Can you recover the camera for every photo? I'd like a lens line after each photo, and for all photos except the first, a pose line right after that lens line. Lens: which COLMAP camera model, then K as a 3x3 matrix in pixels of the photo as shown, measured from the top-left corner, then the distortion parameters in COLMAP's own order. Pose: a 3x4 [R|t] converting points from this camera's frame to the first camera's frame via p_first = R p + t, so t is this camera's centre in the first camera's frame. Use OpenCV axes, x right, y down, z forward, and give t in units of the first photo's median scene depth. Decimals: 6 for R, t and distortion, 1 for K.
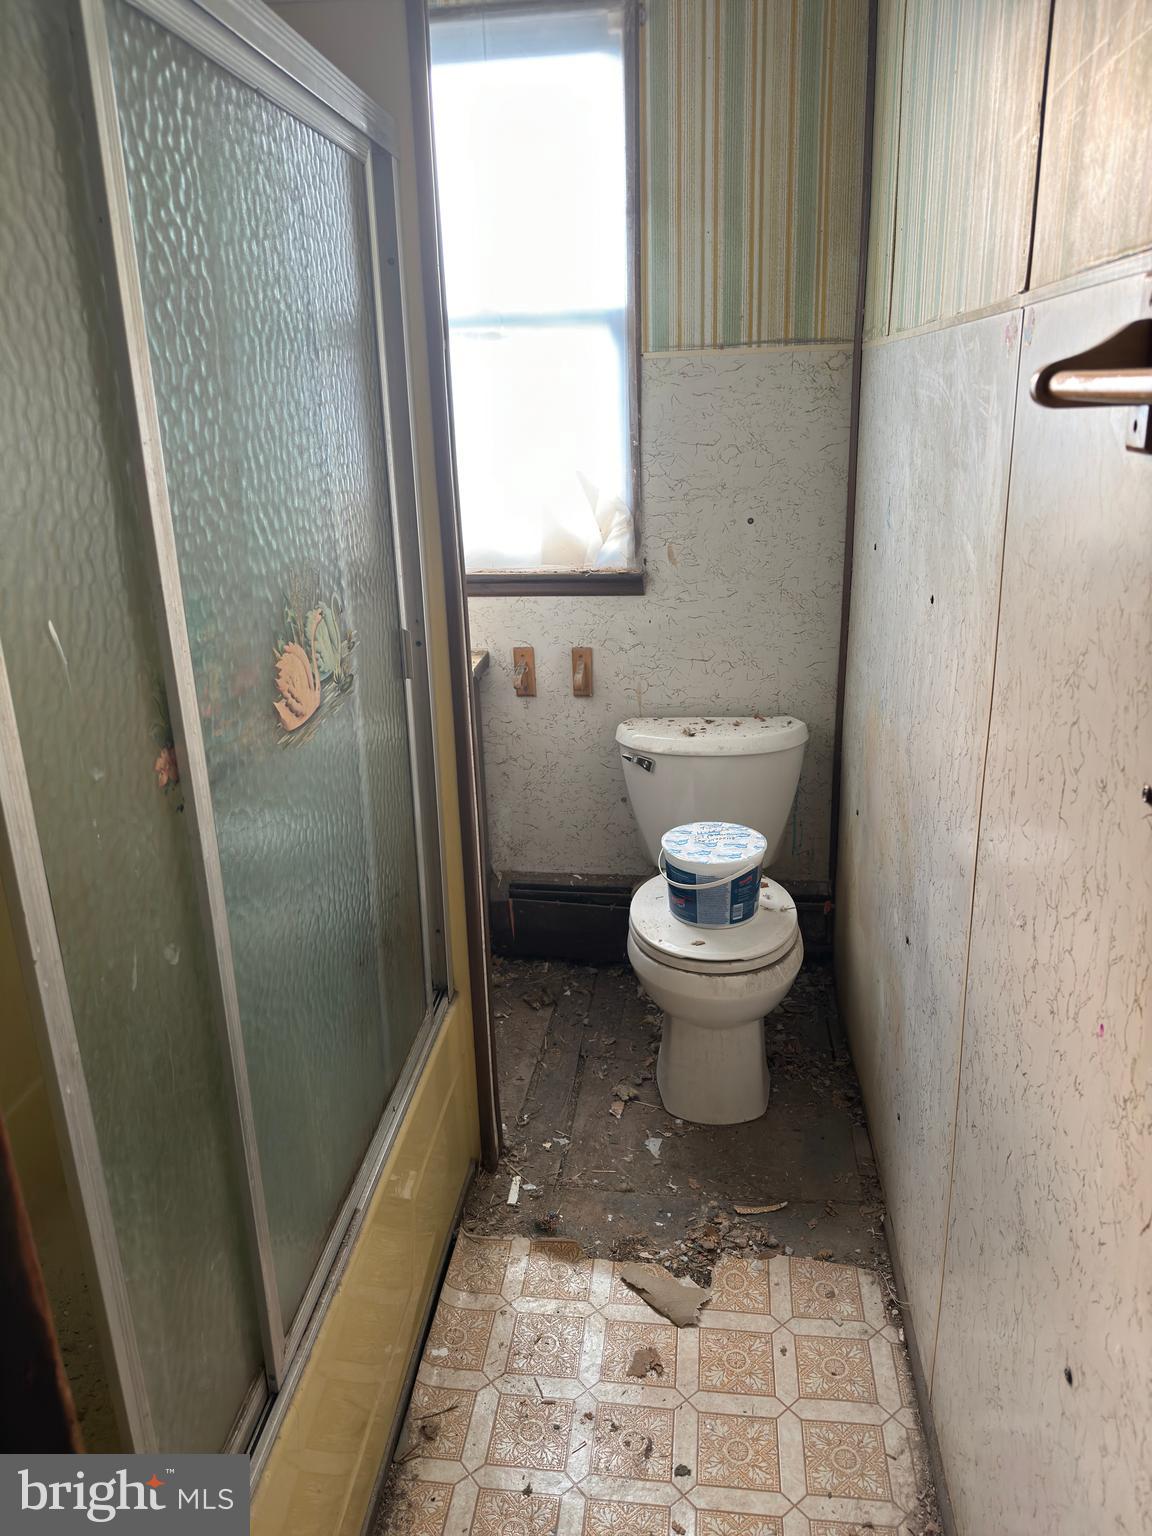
lens RADIAL K [[1086.3, 0, 567.2], [0, 1086.3, 780.4], [0, 0, 1]] dist [0.080056, -0.086205]
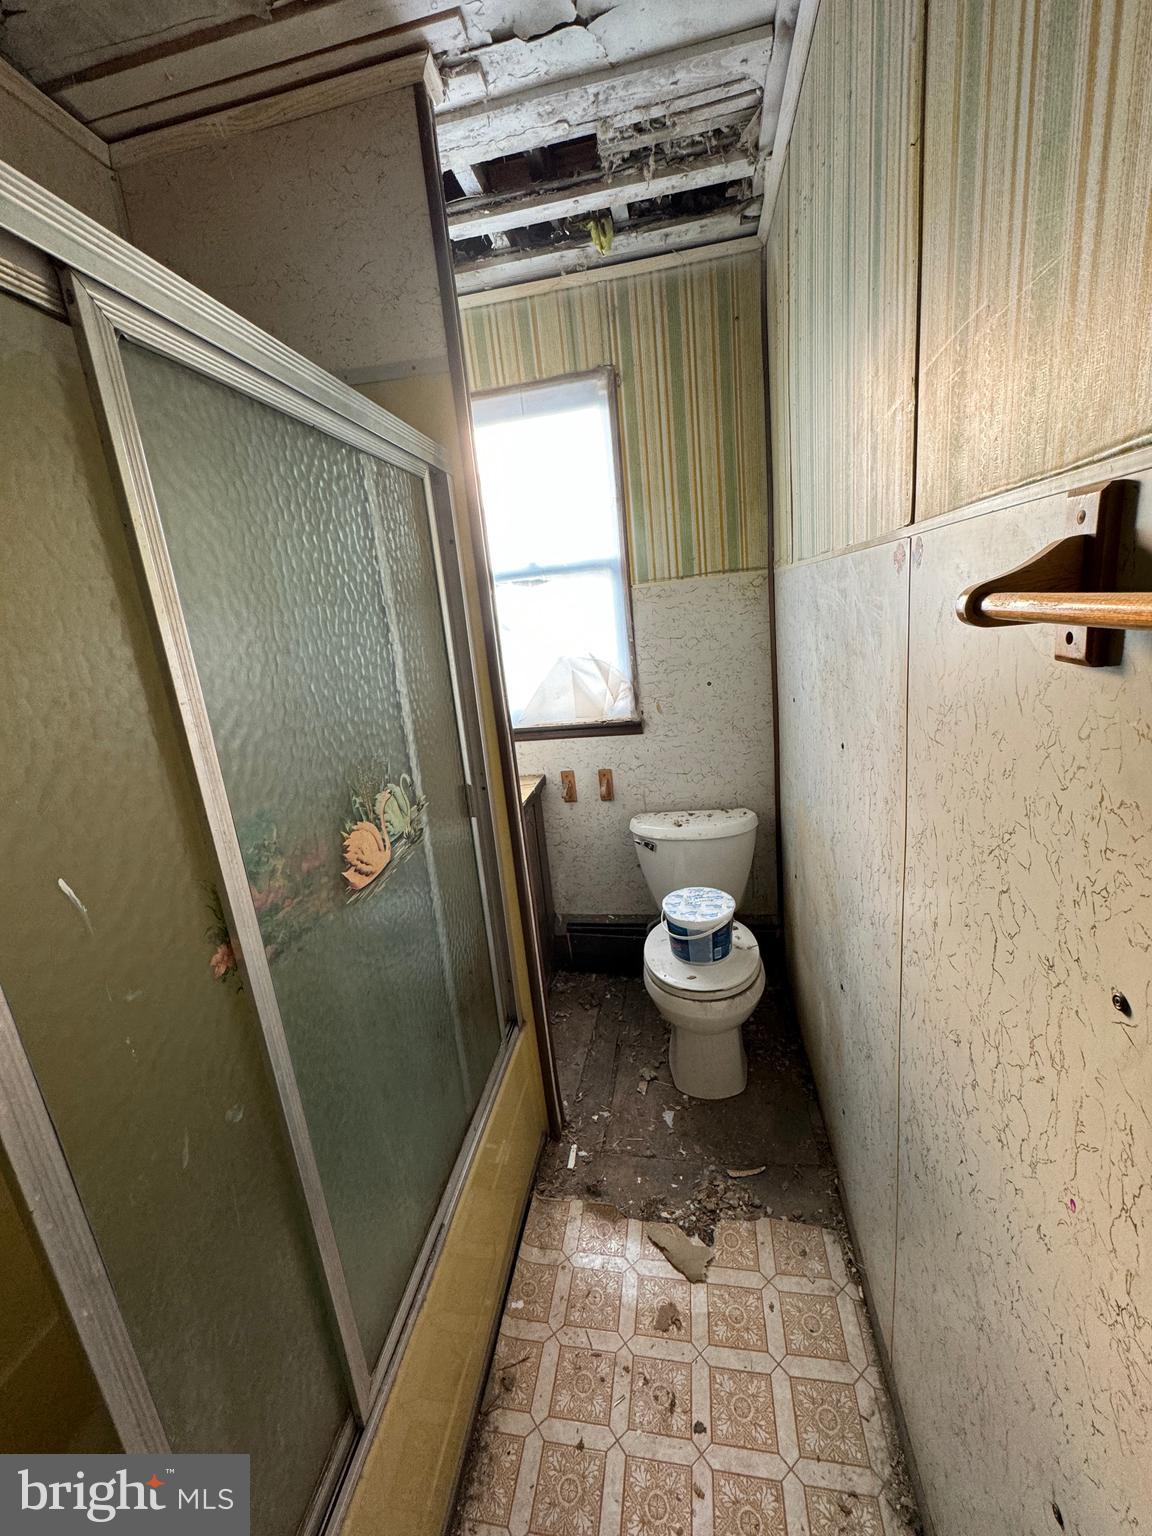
lens RADIAL K [[616.0, 0, 572.5], [0, 616.0, 773.3], [0, 0, 1]] dist [0.006824, 0.000463]
pose [[0.996213, -0.053275, -0.068710, 0.040439], [0.048100, 0.996031, -0.074890, -0.079126], [0.072427, 0.071301, 0.994822, 0.183013]]
